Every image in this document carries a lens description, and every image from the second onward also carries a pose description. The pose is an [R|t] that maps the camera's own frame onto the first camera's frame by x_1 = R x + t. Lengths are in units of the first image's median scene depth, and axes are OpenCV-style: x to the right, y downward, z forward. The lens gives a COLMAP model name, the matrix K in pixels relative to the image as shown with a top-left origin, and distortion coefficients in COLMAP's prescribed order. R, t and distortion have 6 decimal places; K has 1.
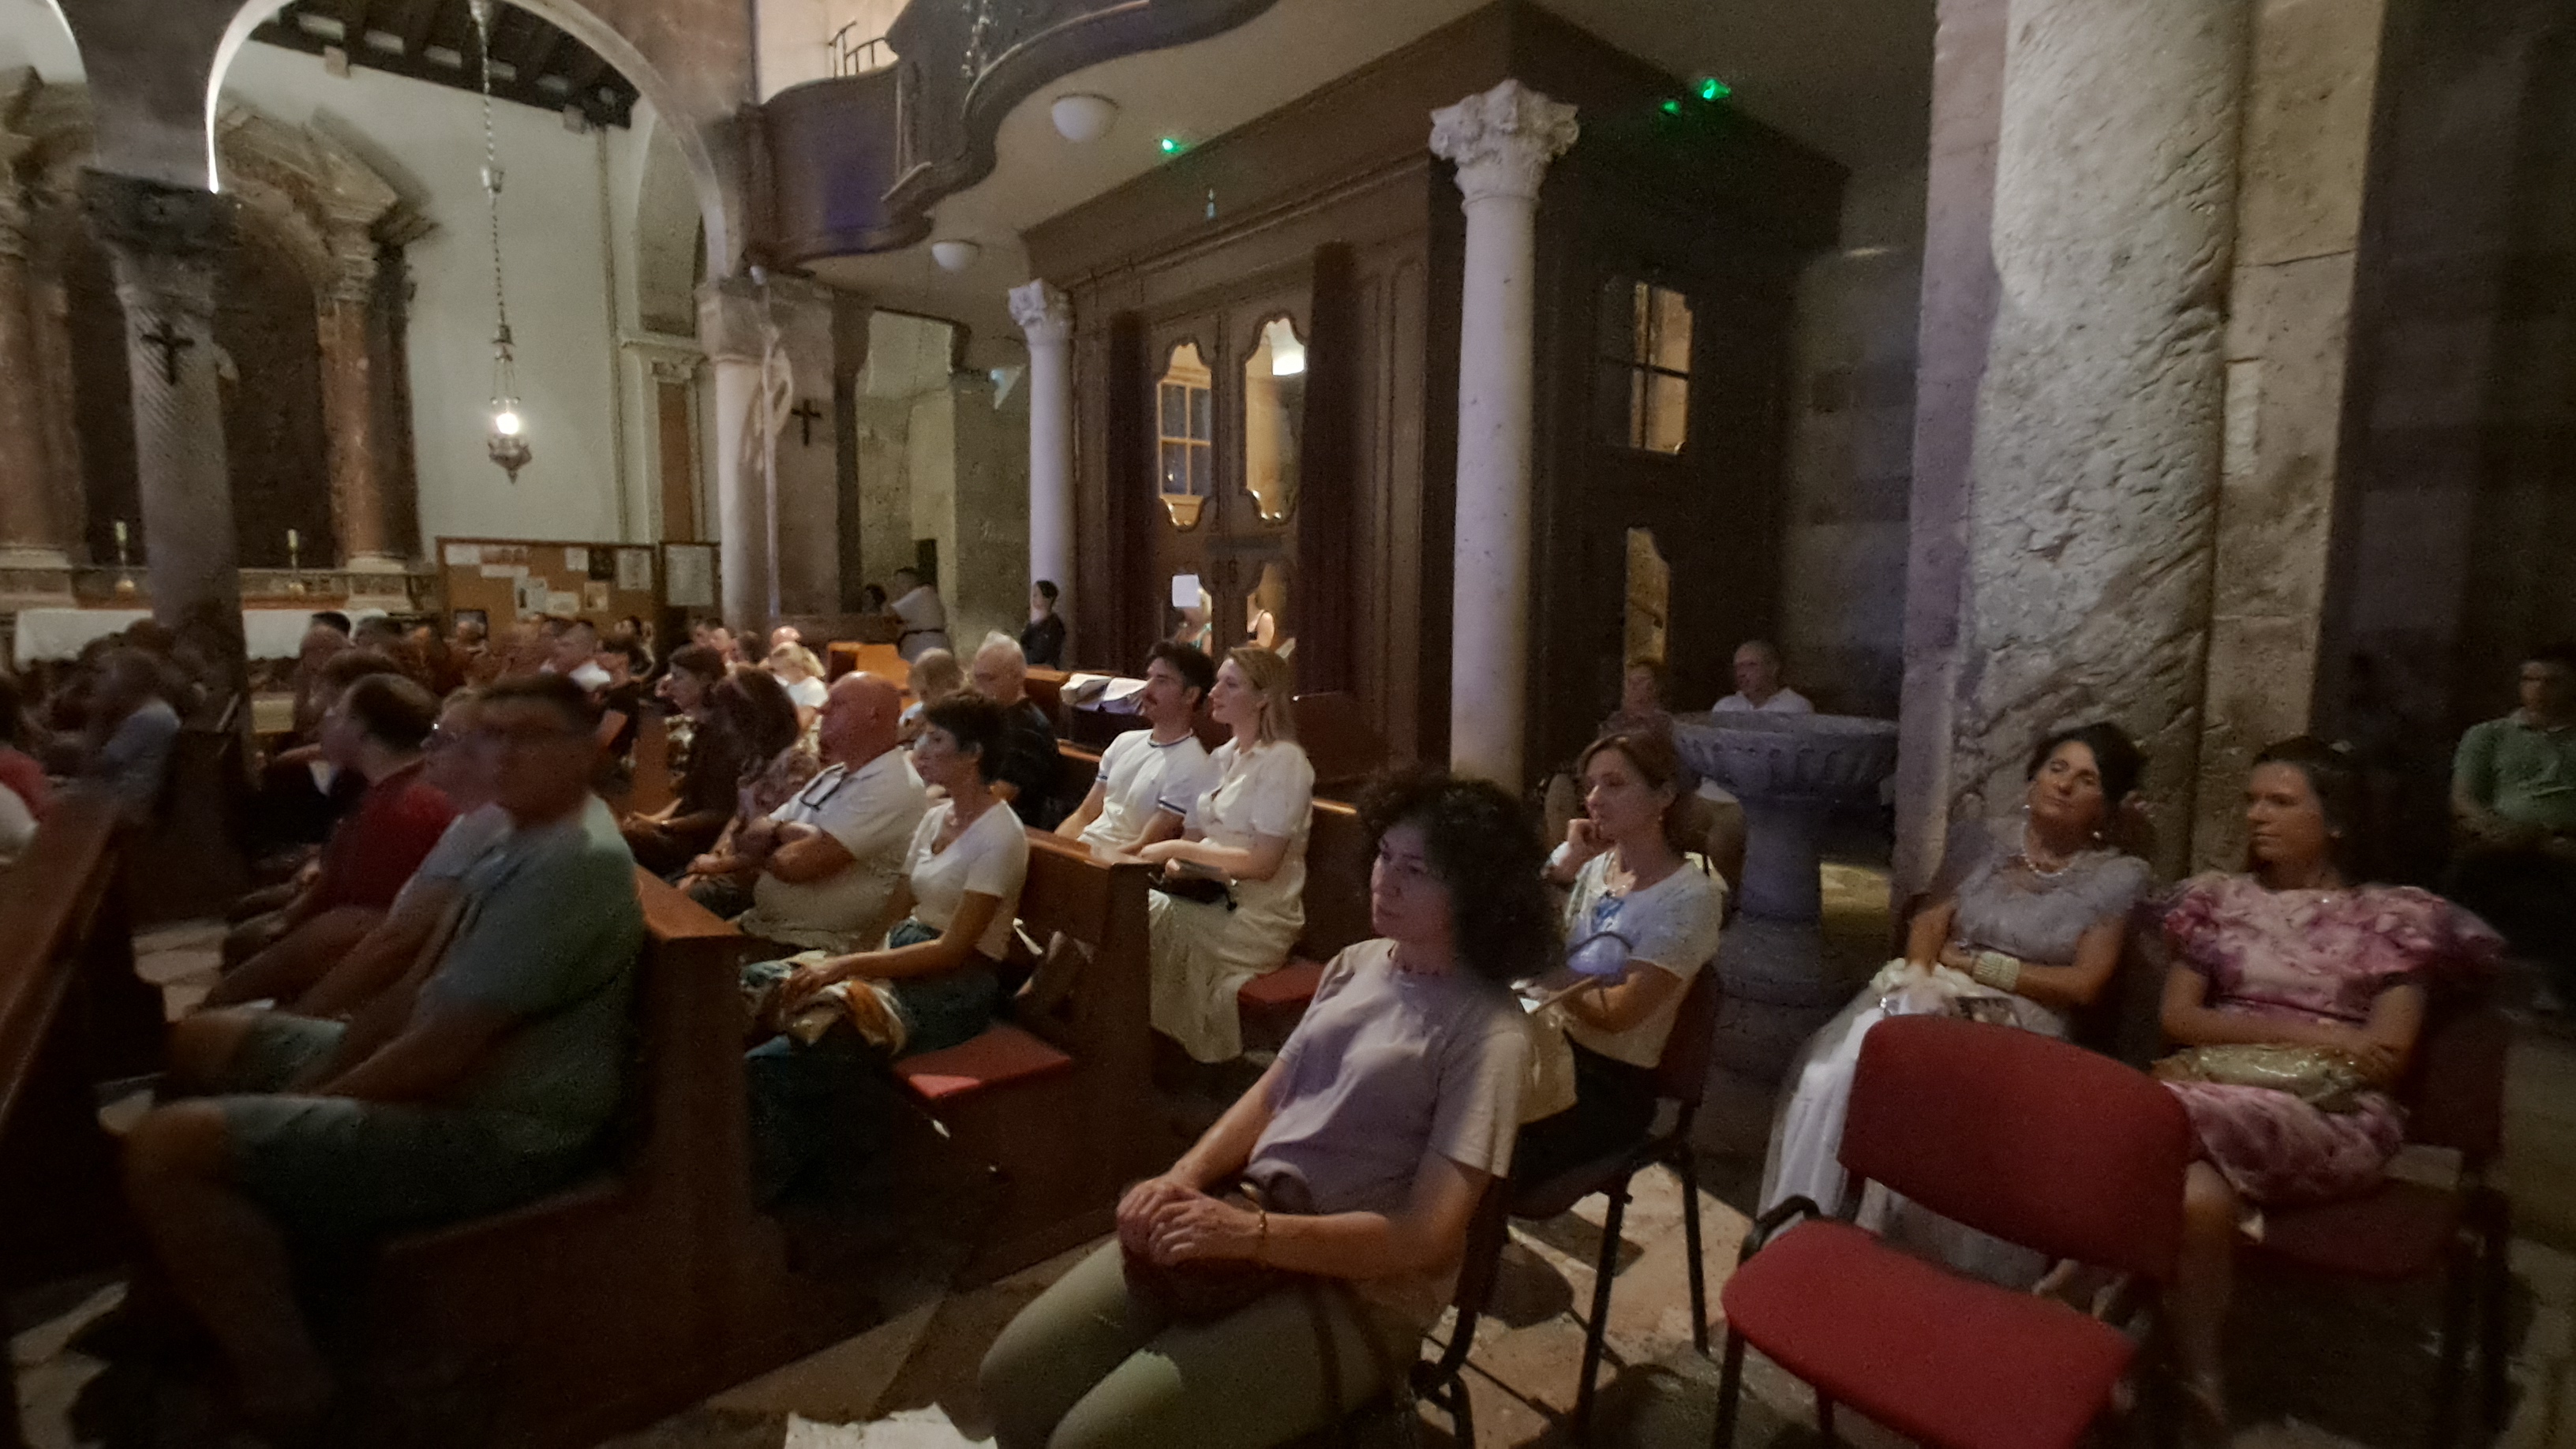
lens RADIAL K [[1167.2, 0, 1270.5], [0, 1167.2, 724.2], [0, 0, 1]] dist [-0.001196, 0.006711]
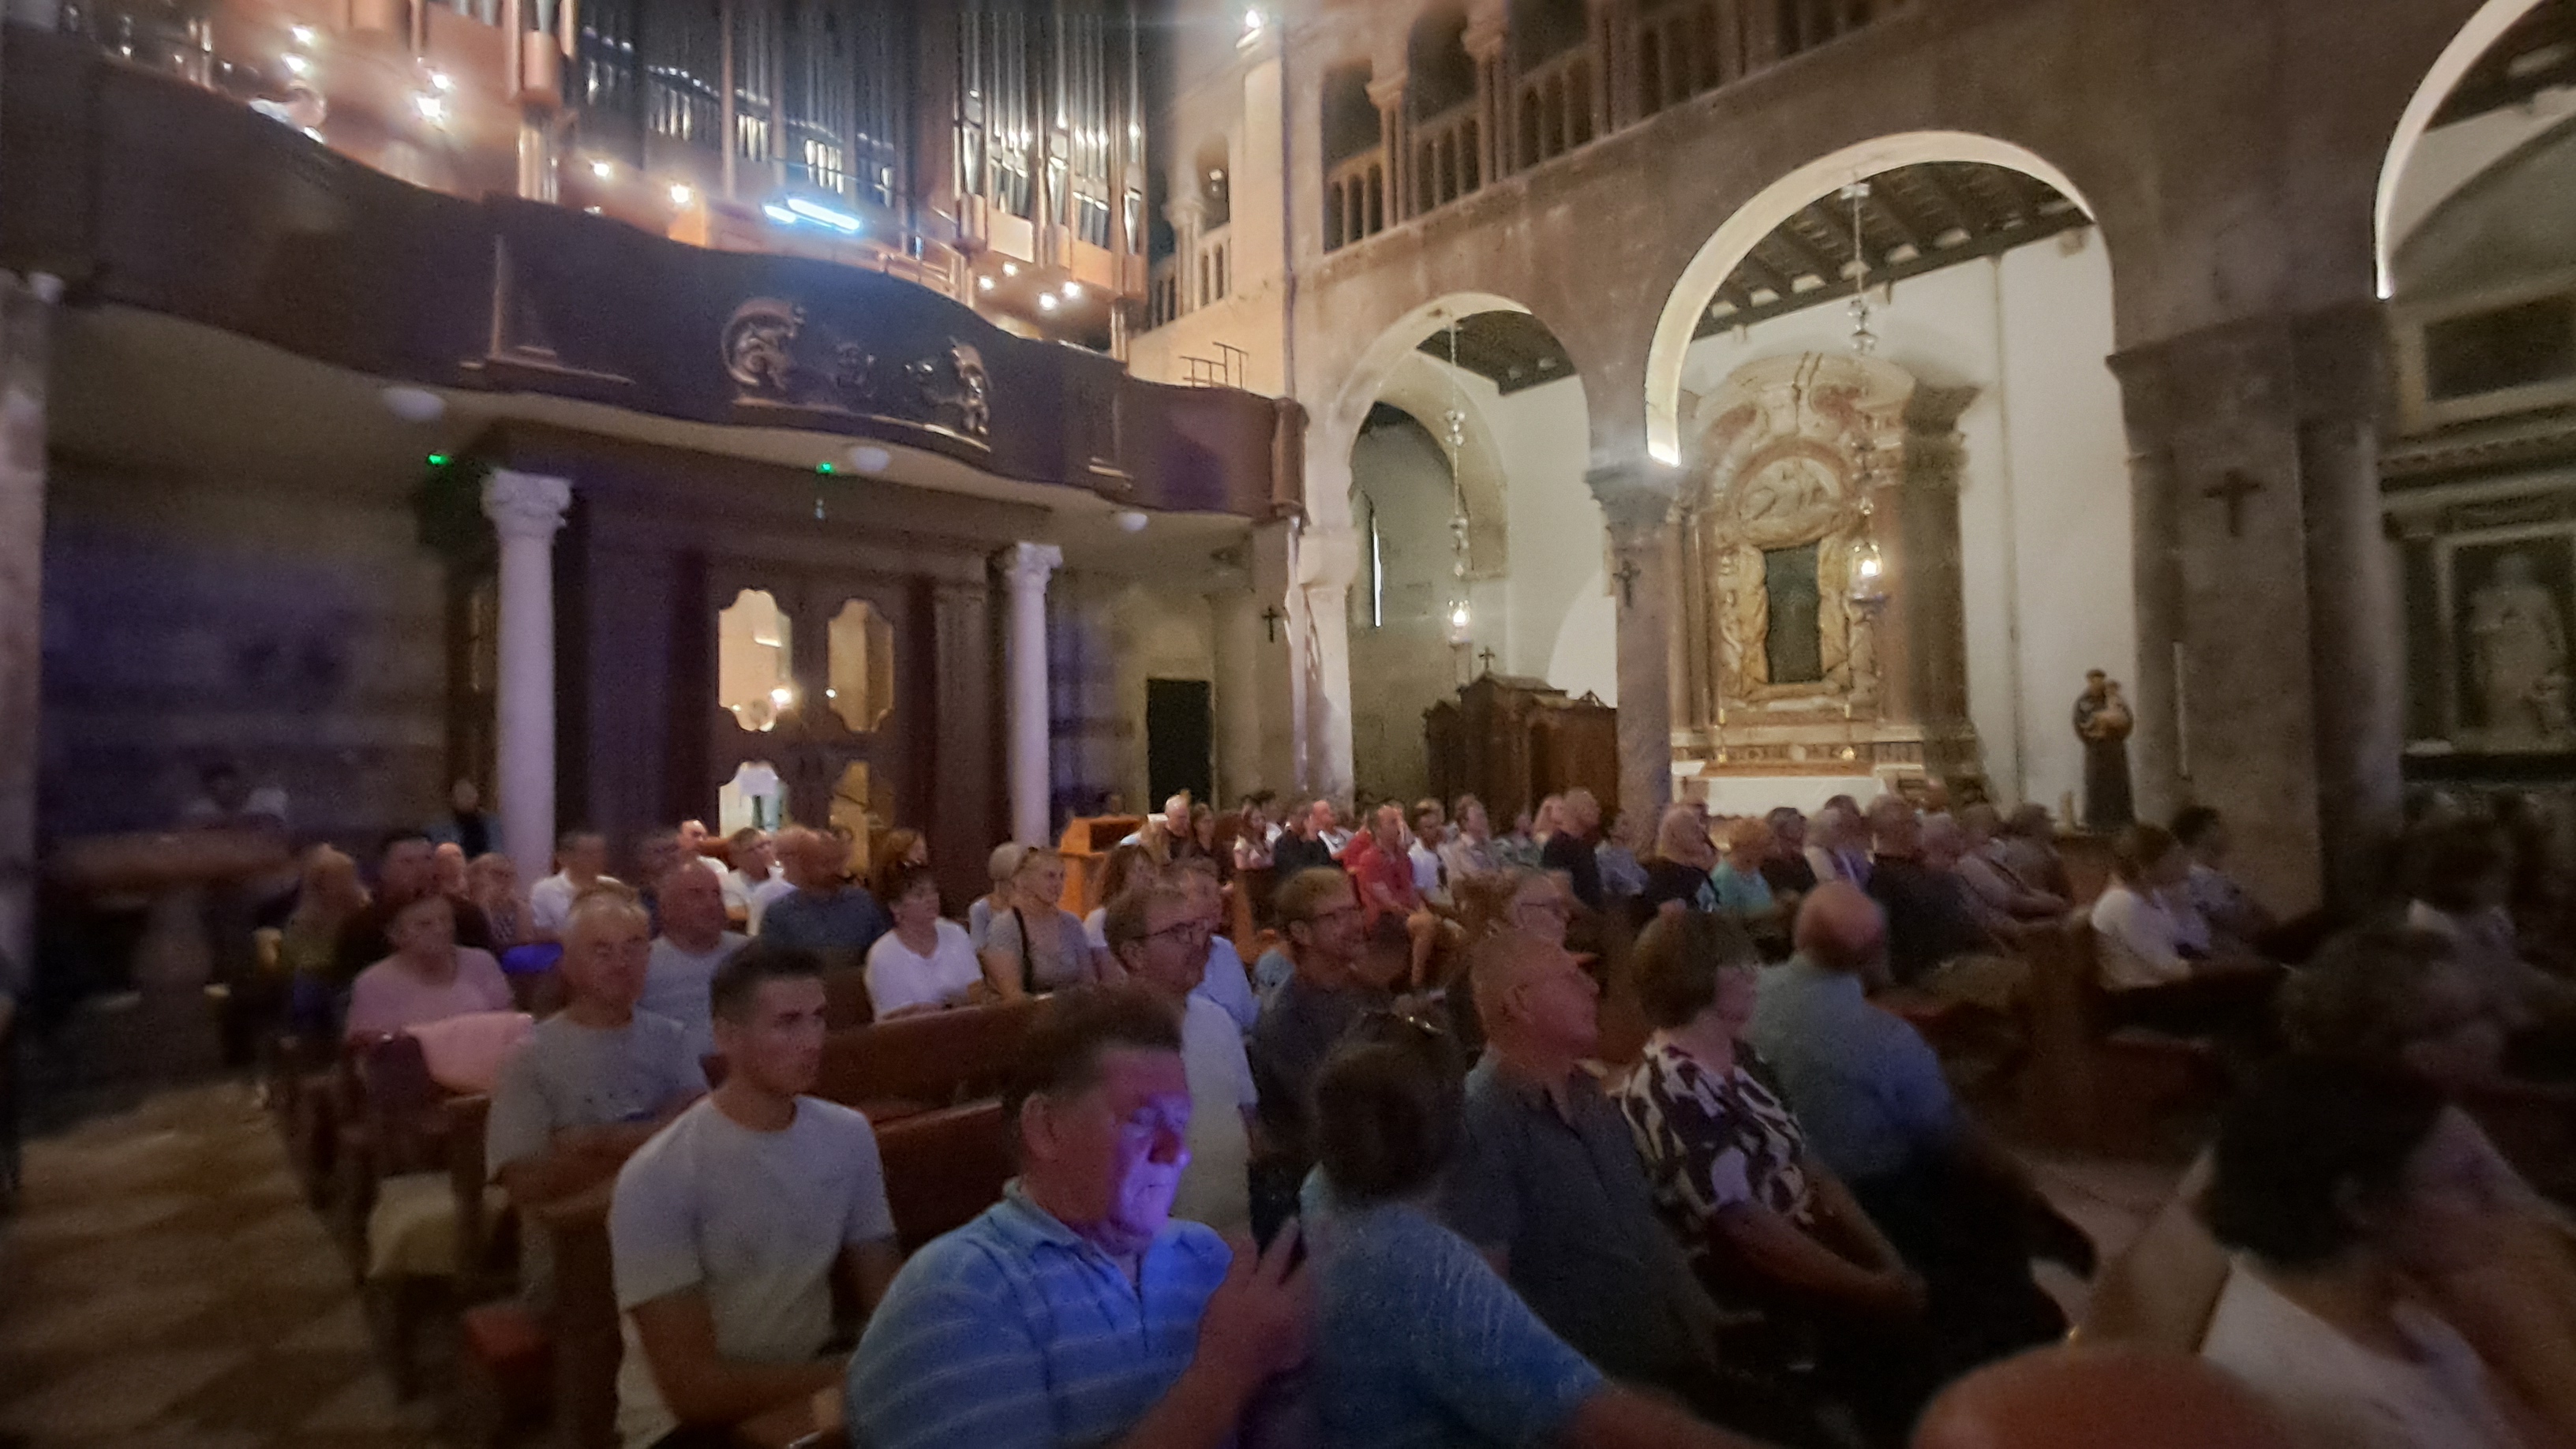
lens RADIAL K [[1167.3, 0, 1277.7], [0, 1167.3, 720.6], [0, 0, 1]] dist [0.003516, 0.001287]
pose [[-0.060777, 0.039432, 0.997372, -4.251347], [0.129755, 0.991053, -0.031275, -0.211564], [-0.989682, 0.127513, -0.065350, 1.642230]]
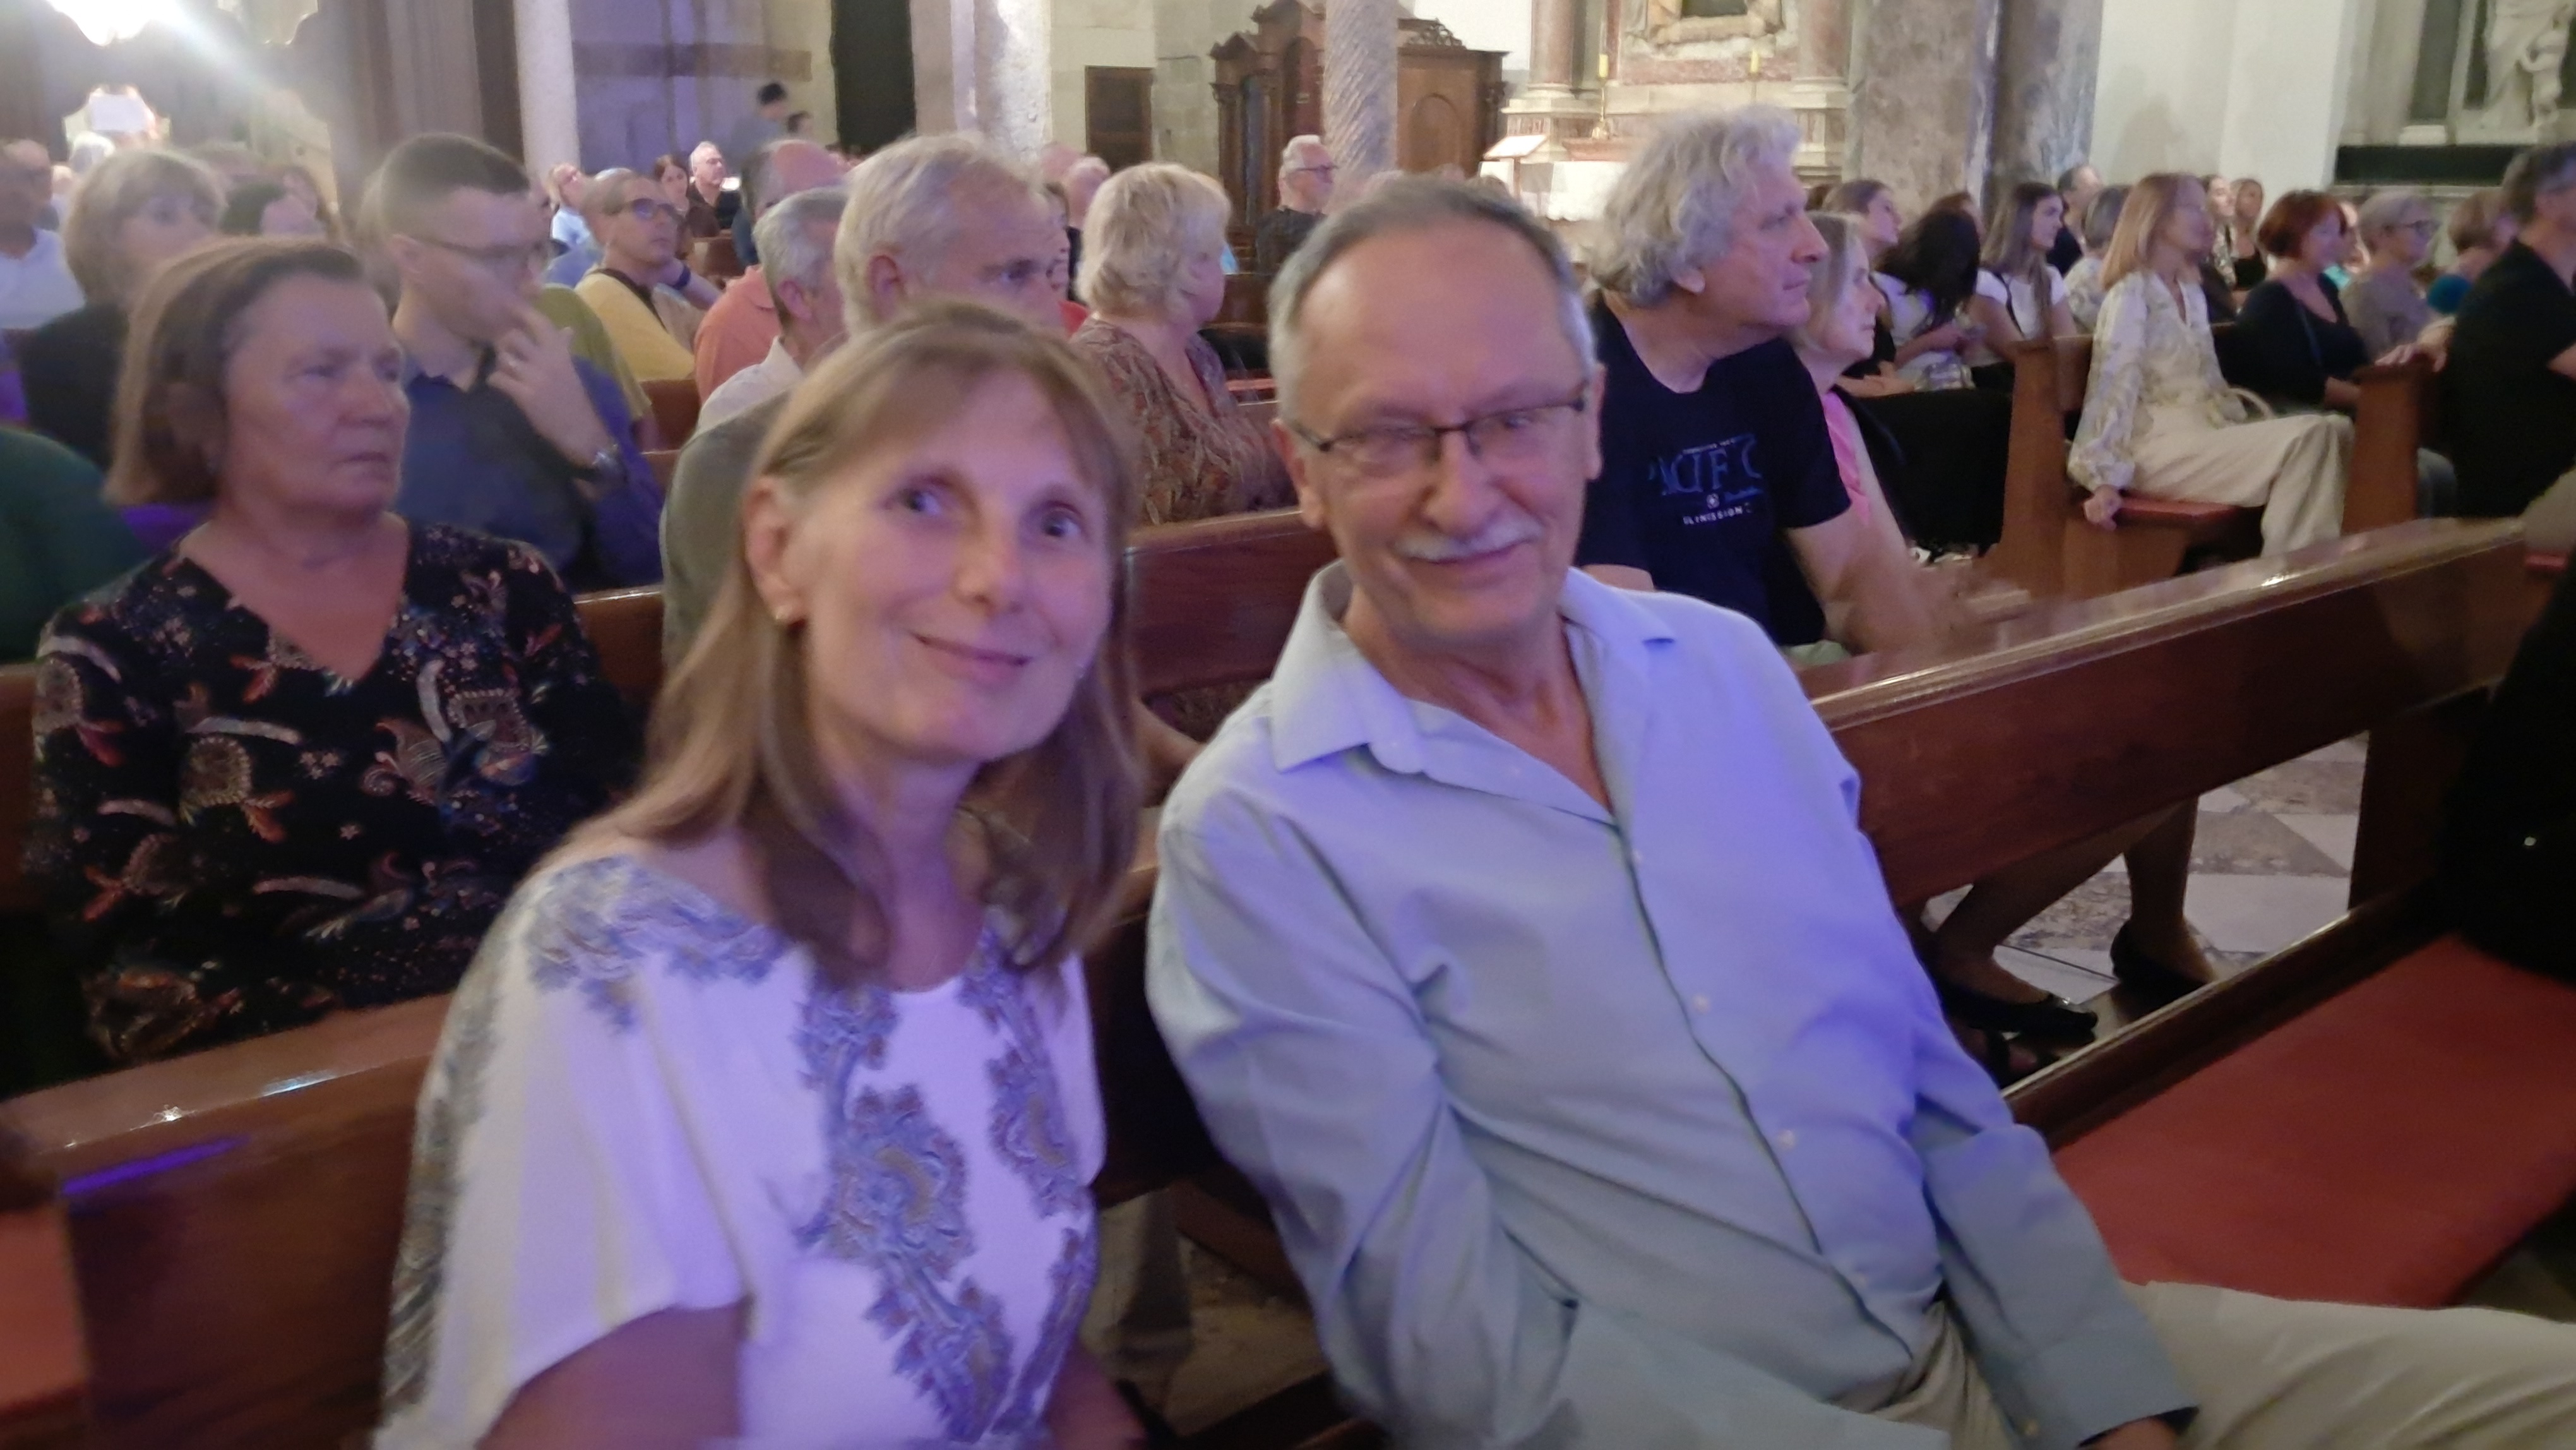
lens RADIAL K [[2059.6, 0, 1262.4], [0, 2059.6, 715.9], [0, 0, 1]] dist [0.044742, -0.084653]
pose [[0.000890, -0.256750, 0.966477, -5.526542], [0.099138, 0.961739, 0.255400, 0.040435], [-0.995073, 0.095587, 0.026310, 0.379394]]
